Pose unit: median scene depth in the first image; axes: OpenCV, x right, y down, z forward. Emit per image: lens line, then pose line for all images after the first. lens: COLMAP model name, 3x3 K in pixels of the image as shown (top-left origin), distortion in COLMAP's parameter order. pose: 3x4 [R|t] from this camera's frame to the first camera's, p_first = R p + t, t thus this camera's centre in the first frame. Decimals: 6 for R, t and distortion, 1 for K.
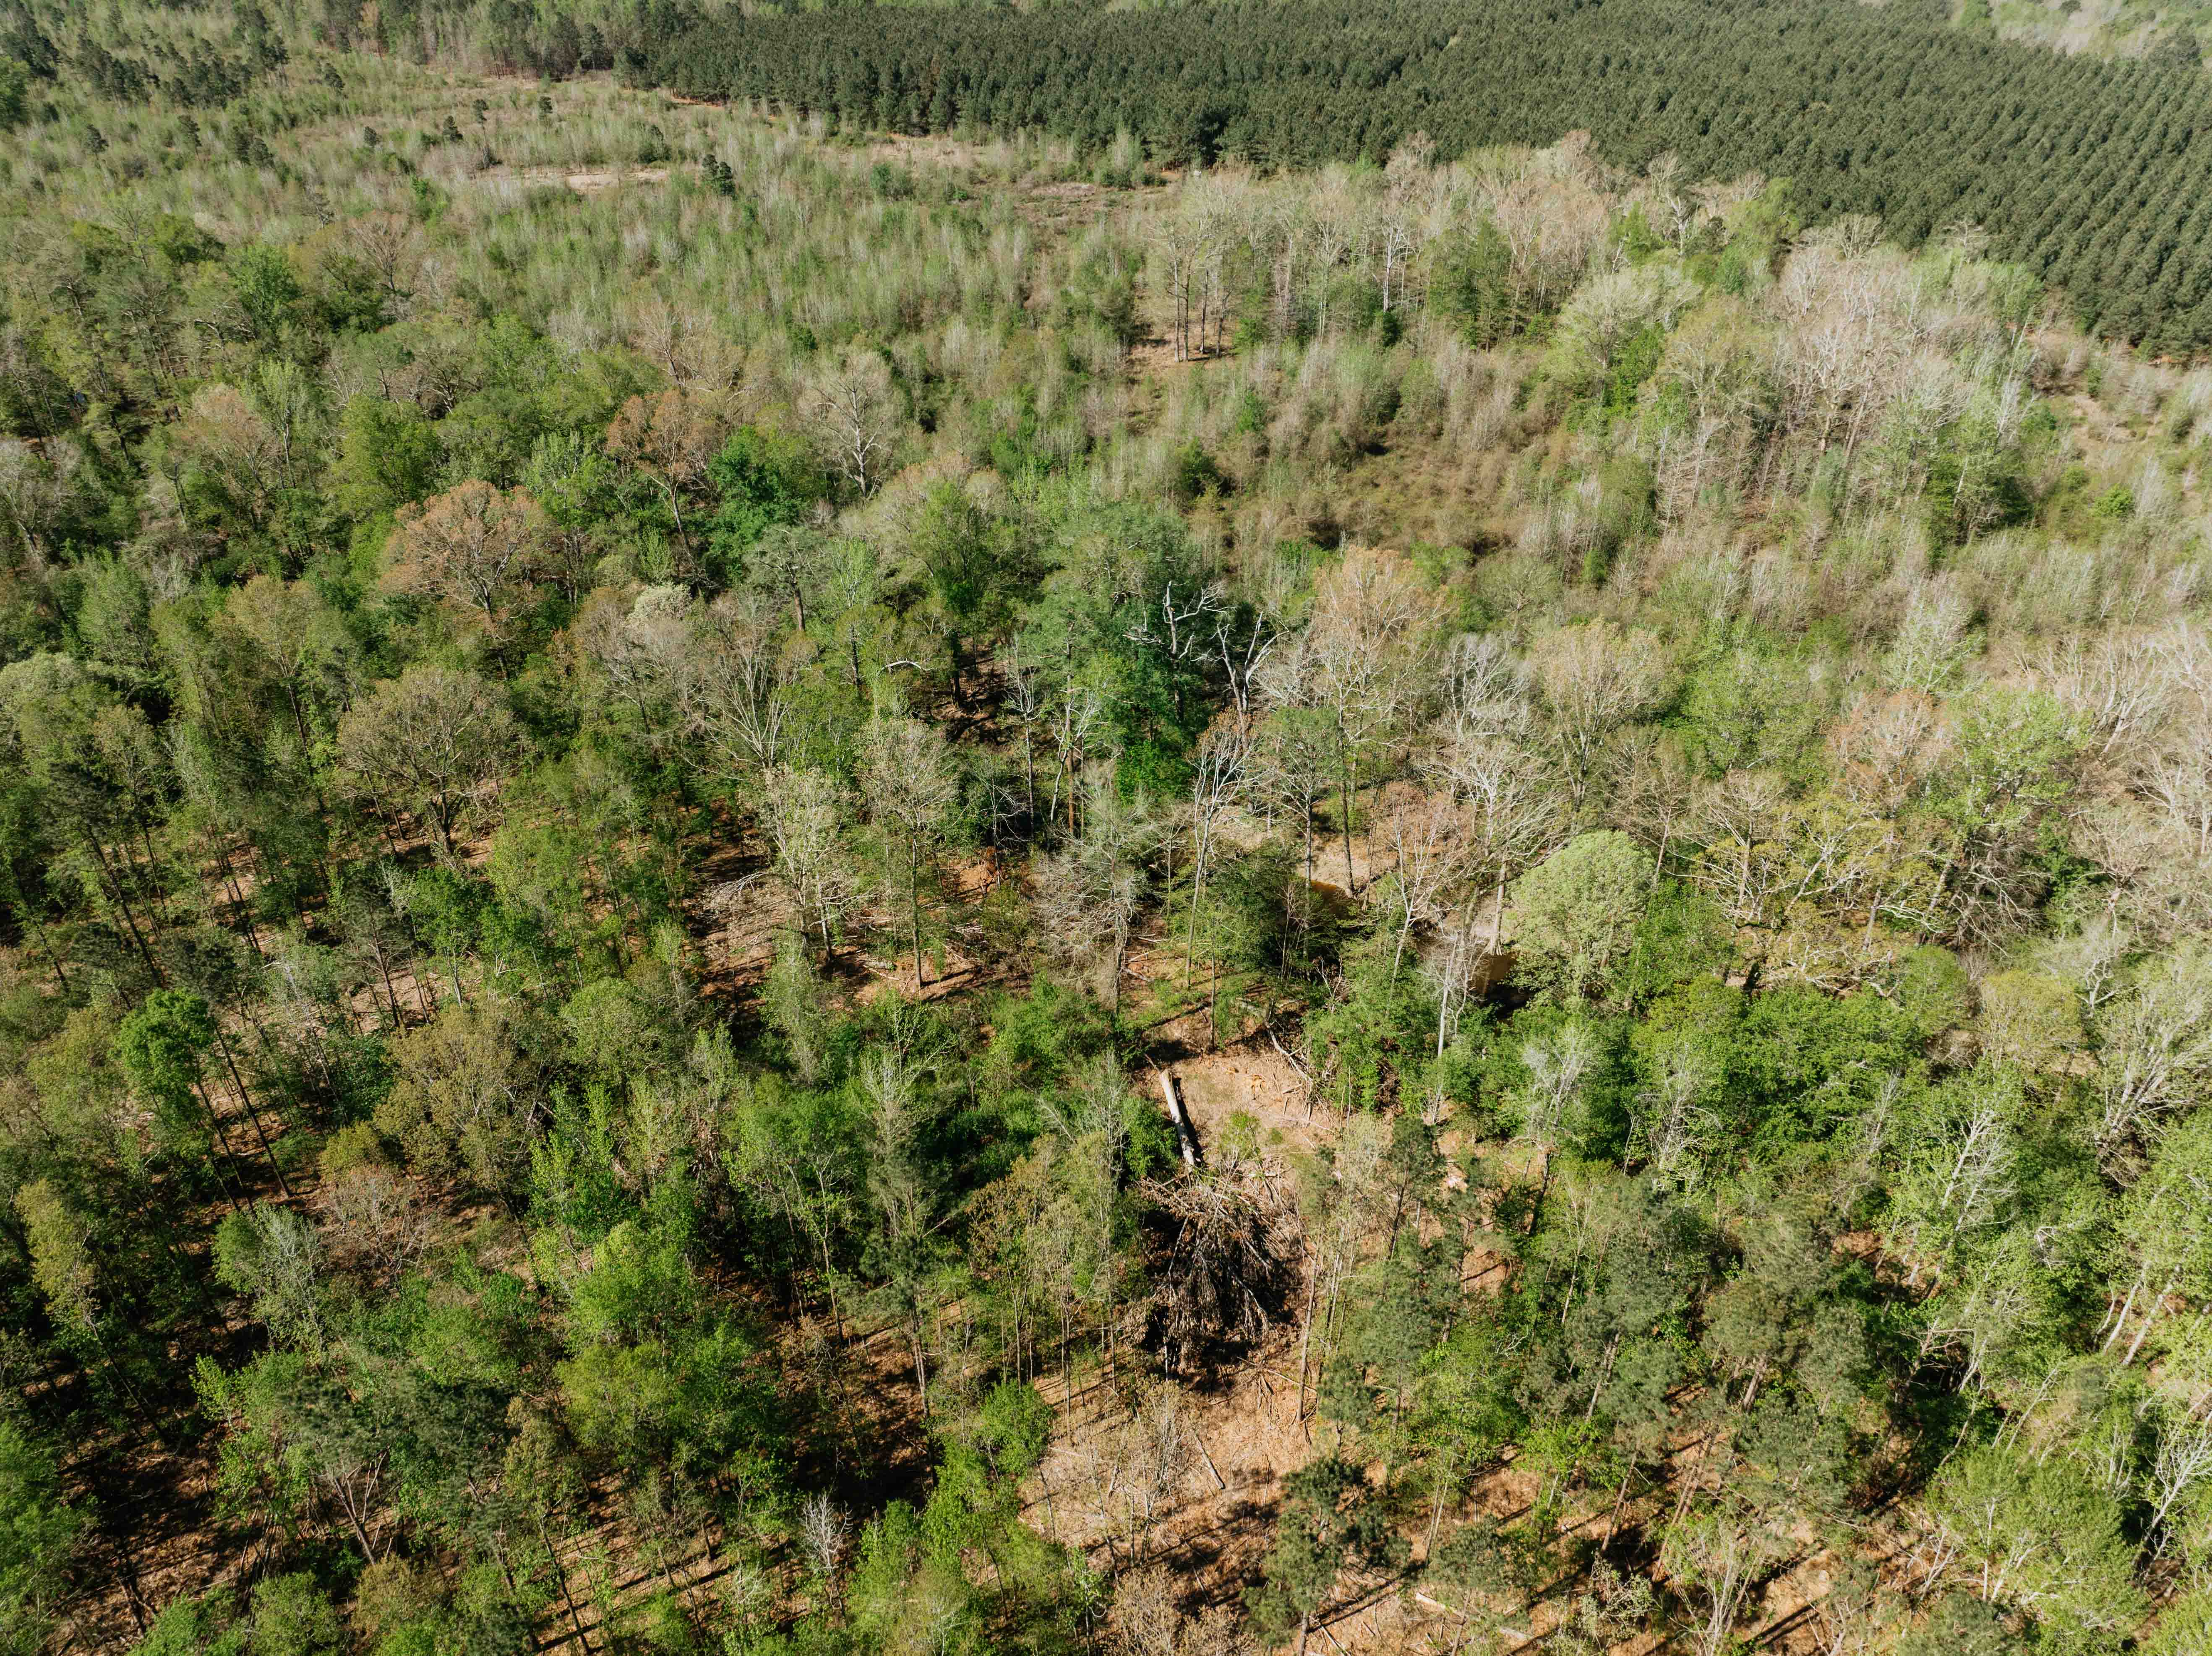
lens RADIAL K [[1556.3, 0, 1108.9], [0, 1556.3, 815.4], [0, 0, 1]] dist [-0.047966, 0.016582]
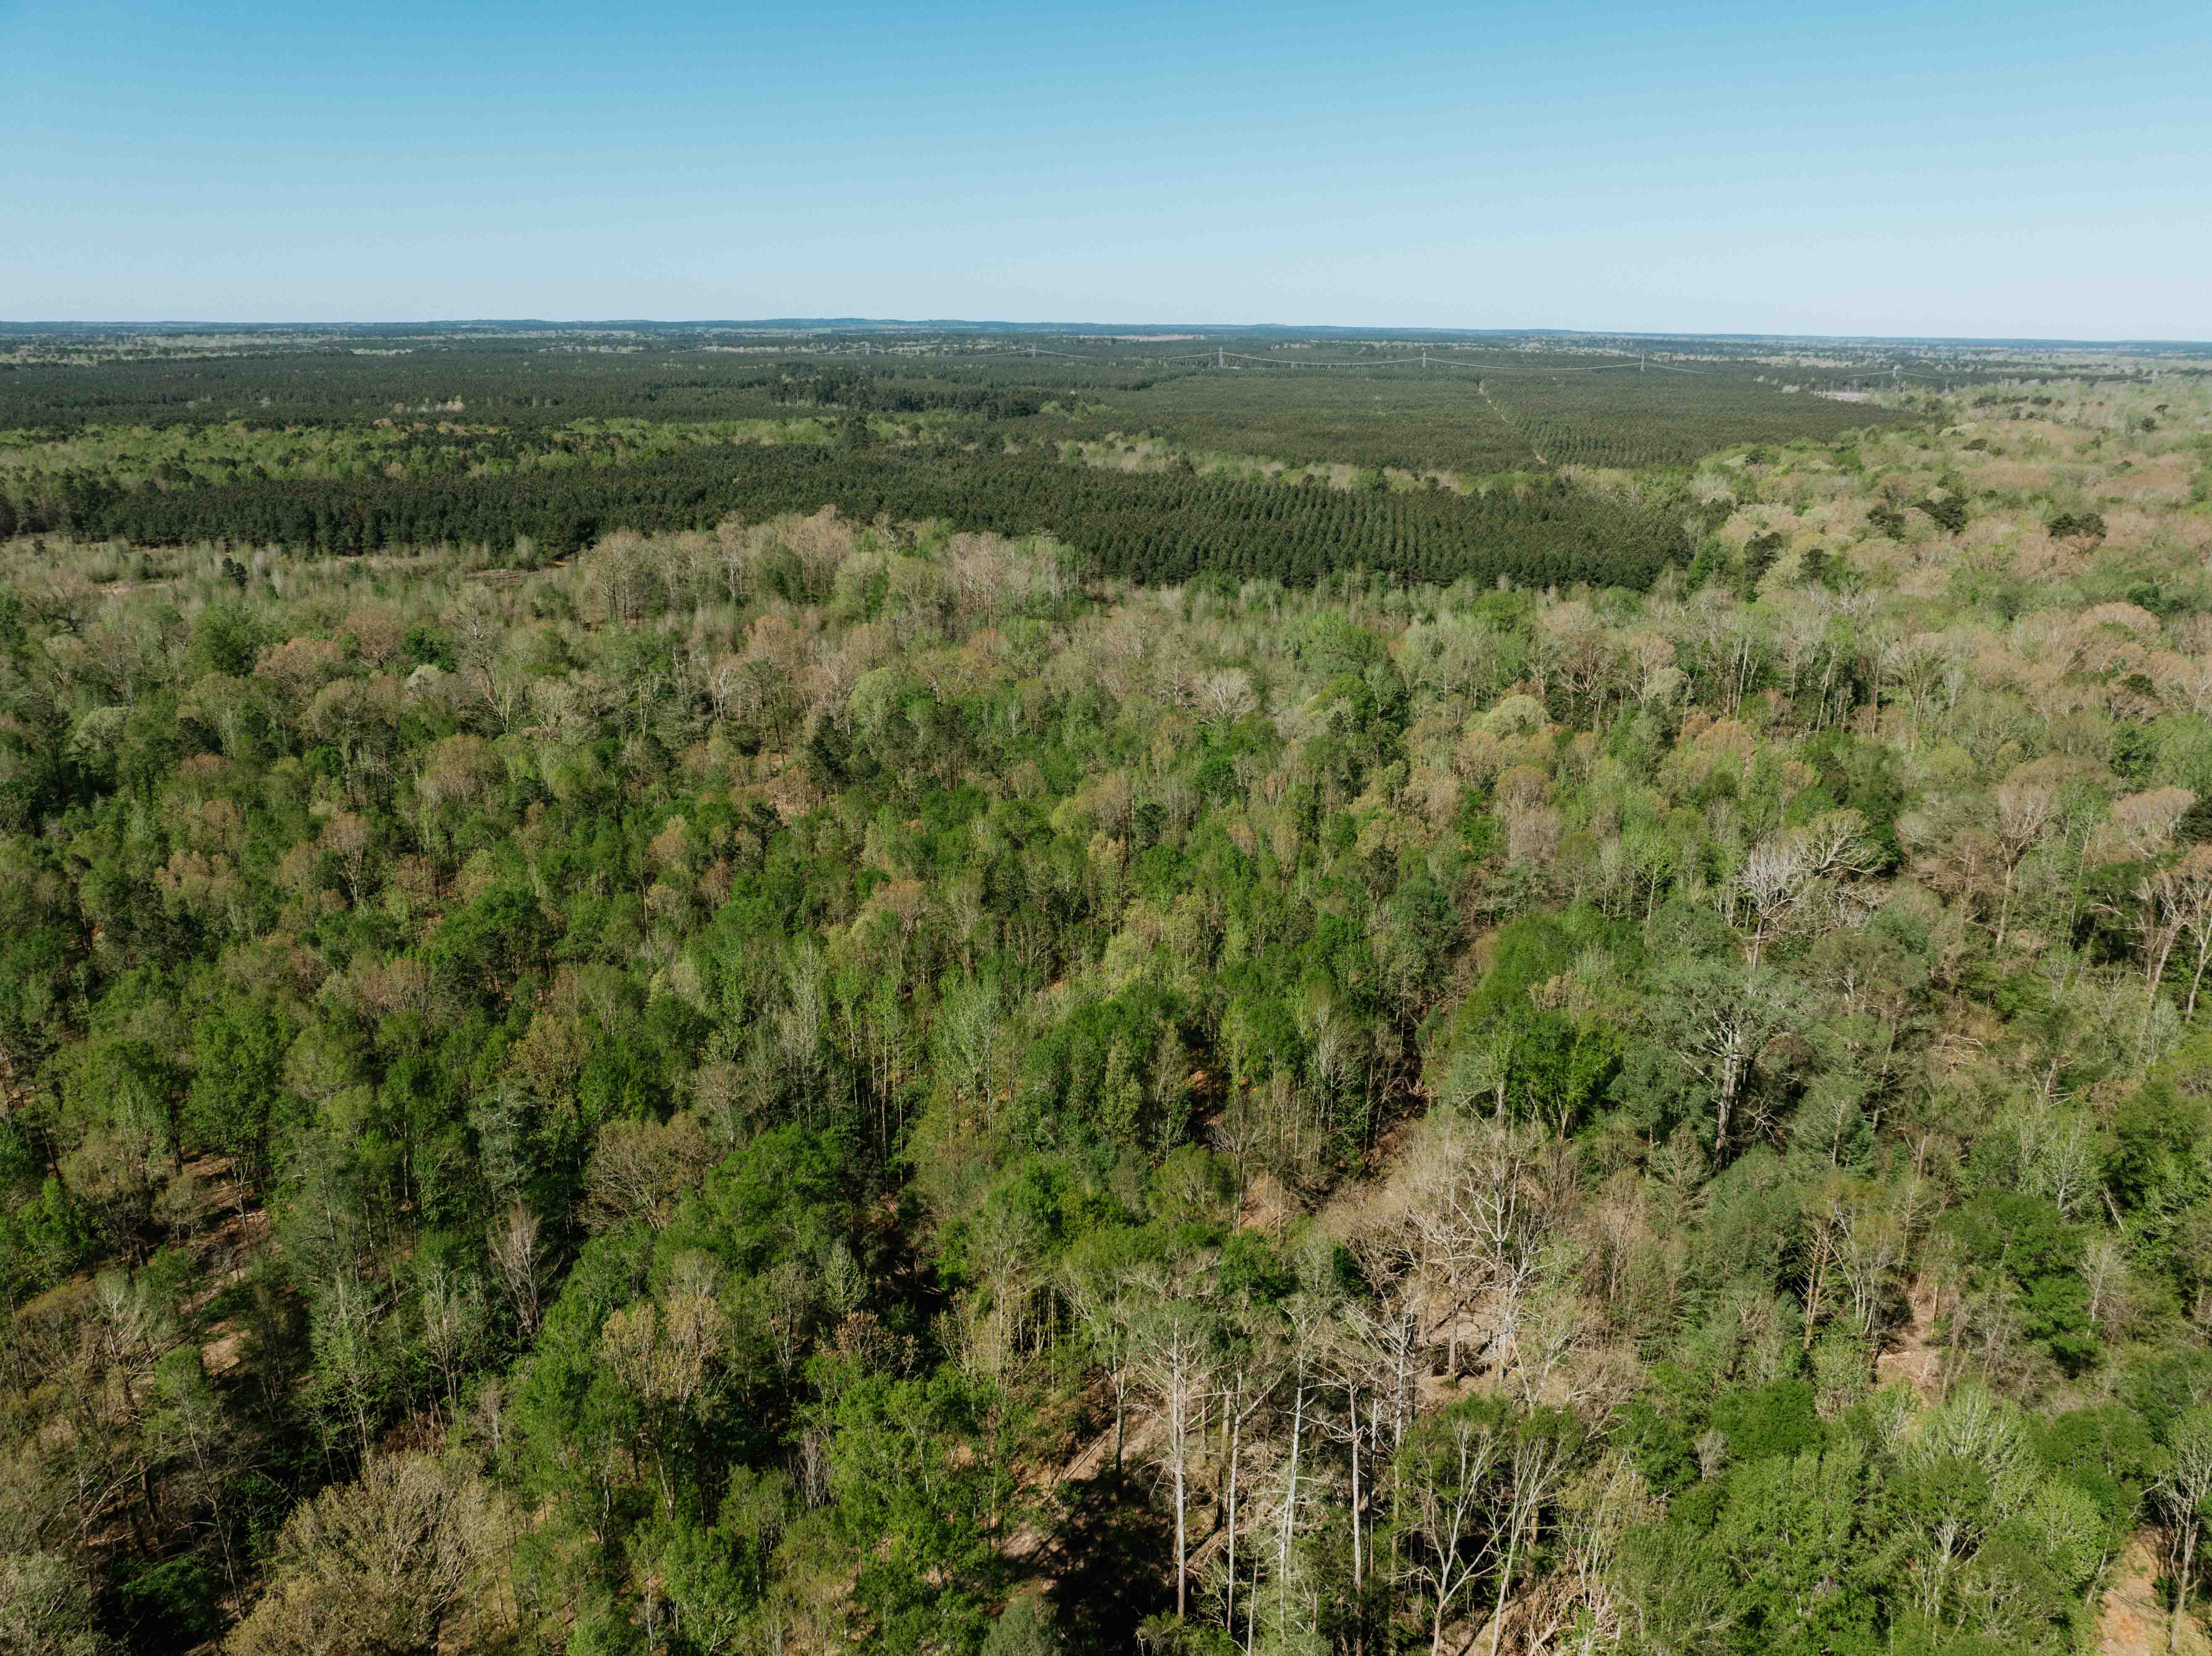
lens RADIAL K [[1556.3, 0, 1101.5], [0, 1556.3, 844.7], [0, 0, 1]] dist [-0.047966, 0.016582]
pose [[0.903992, -0.127312, 0.408154, -0.165620], [0.231710, 0.948172, -0.217442, 0.348183], [-0.359317, 0.291139, 0.886640, -0.507127]]
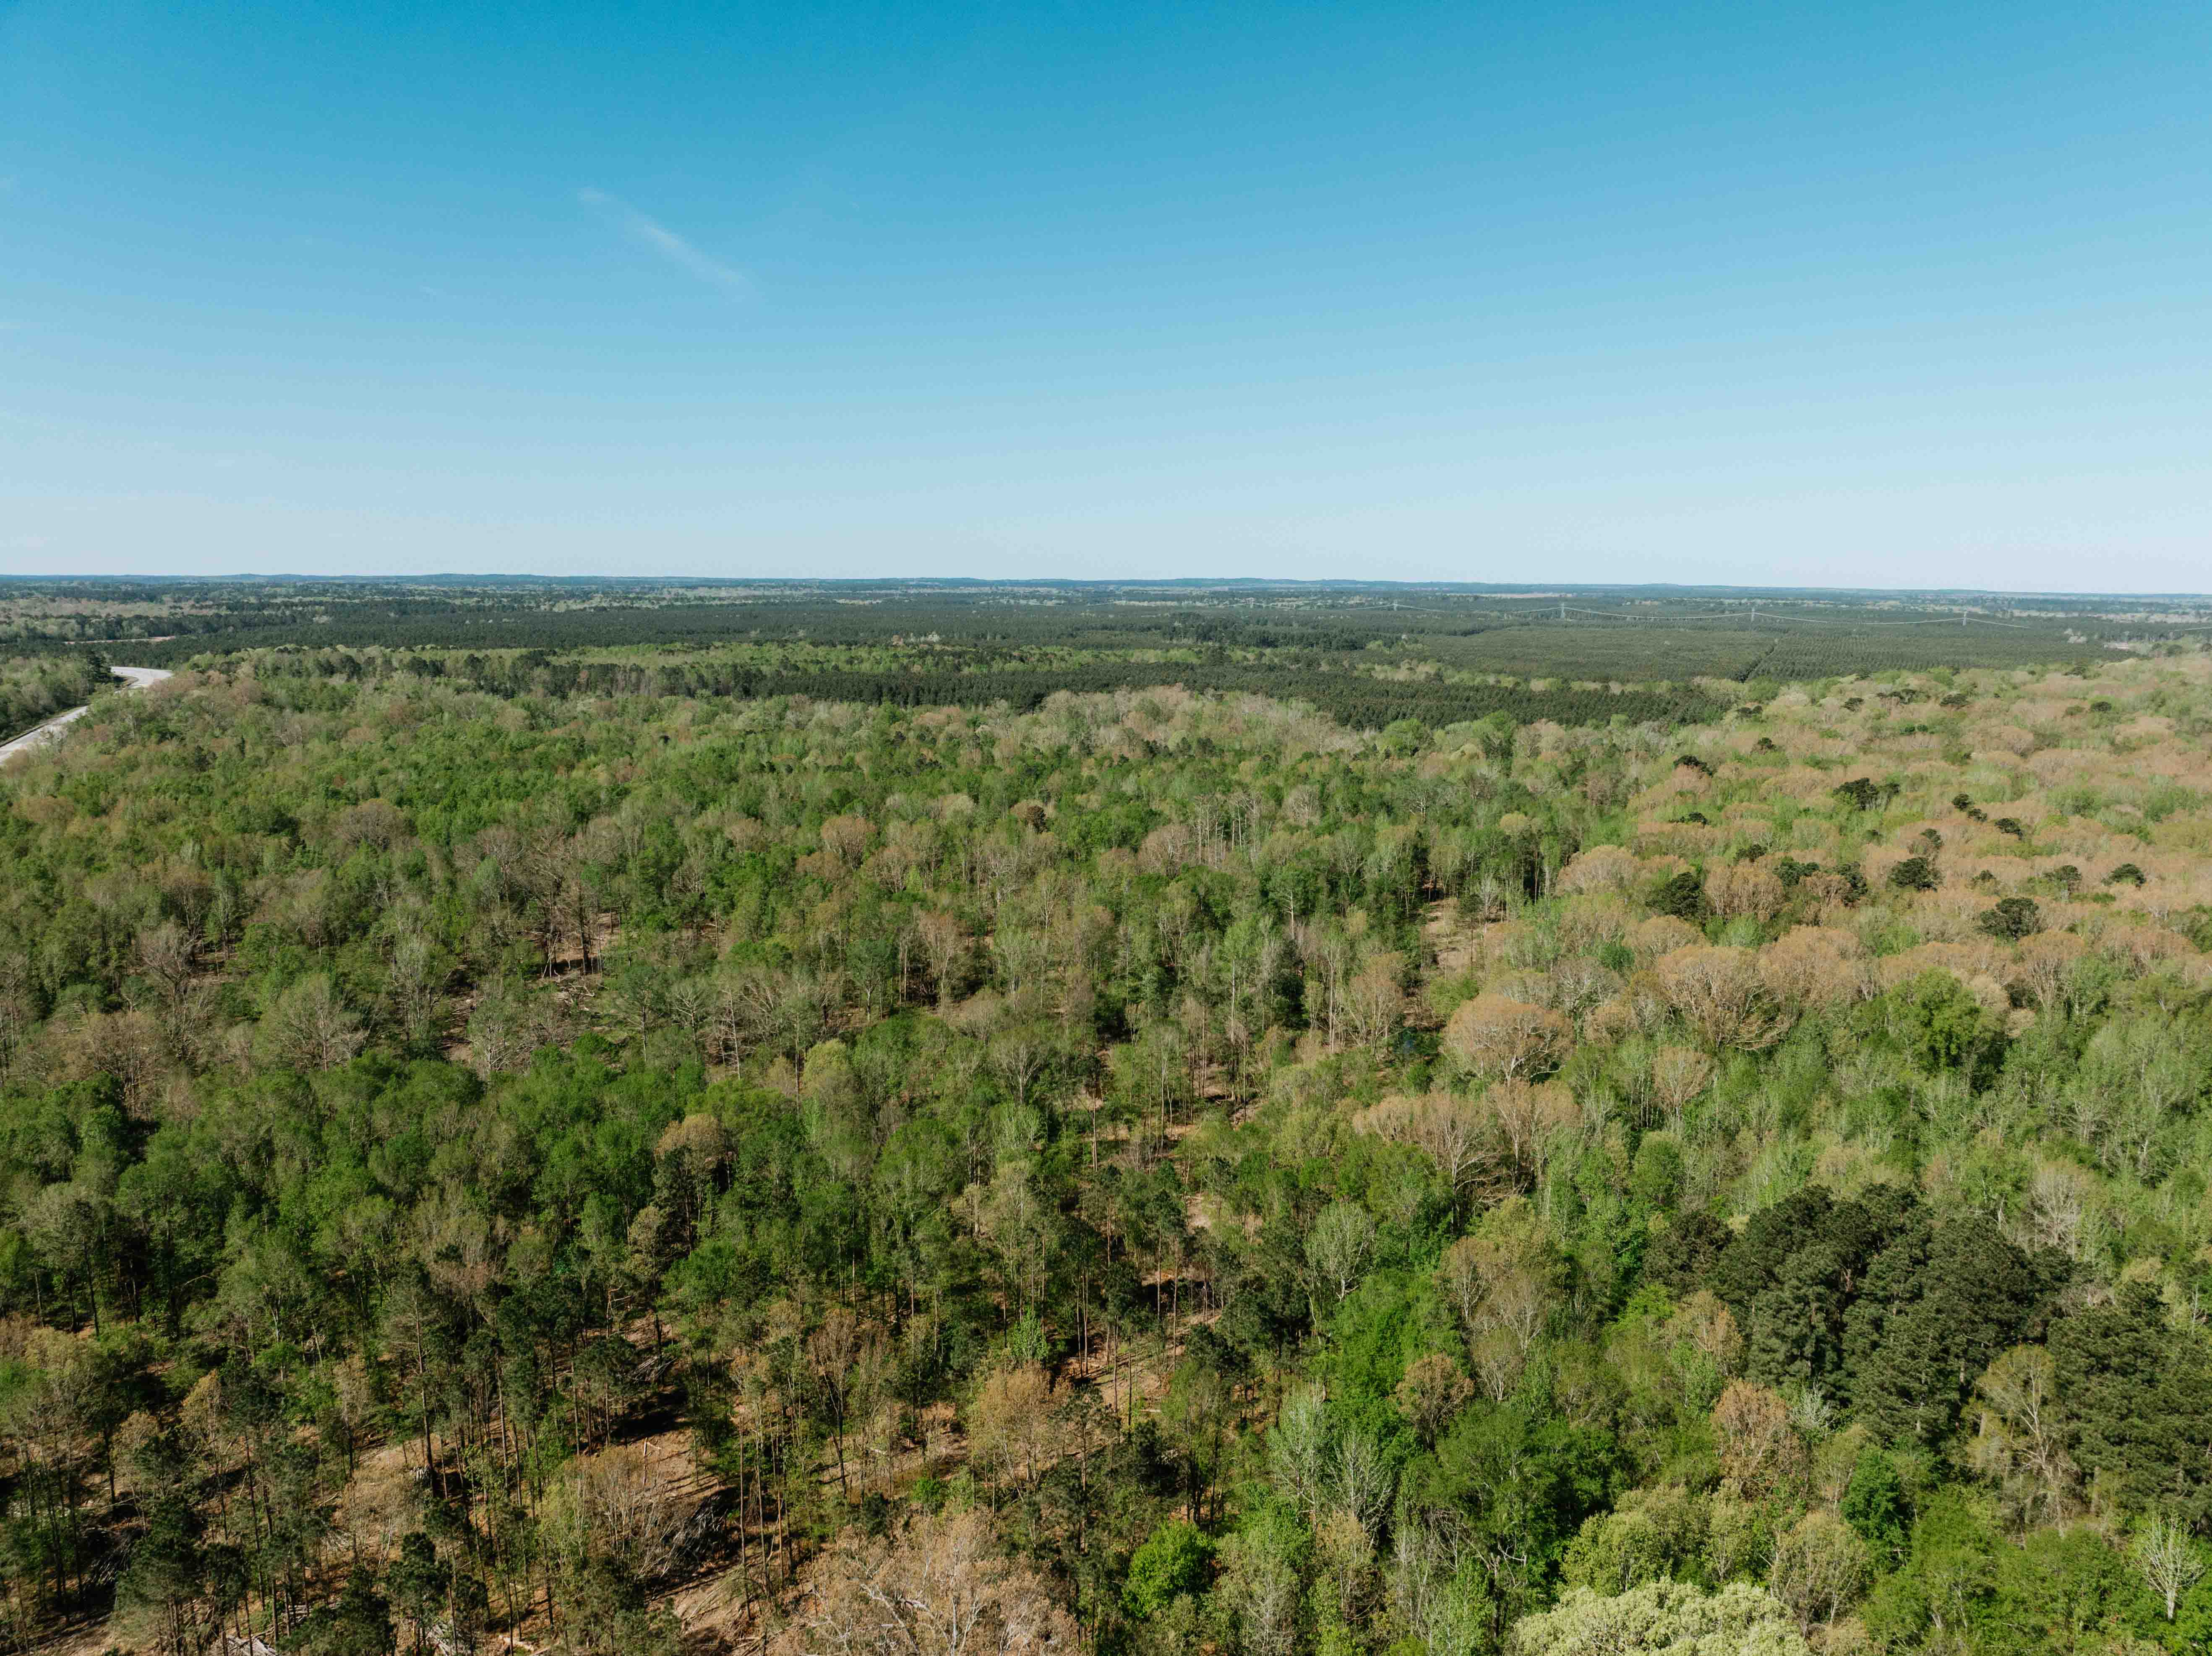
lens RADIAL K [[1556.3, 0, 1116.4], [0, 1556.3, 808.5], [0, 0, 1]] dist [-0.047966, 0.016582]
pose [[0.979536, -0.021186, 0.200151, -0.399445], [0.106204, 0.899135, -0.424590, 0.996594], [-0.170967, 0.437158, 0.882985, -1.455561]]
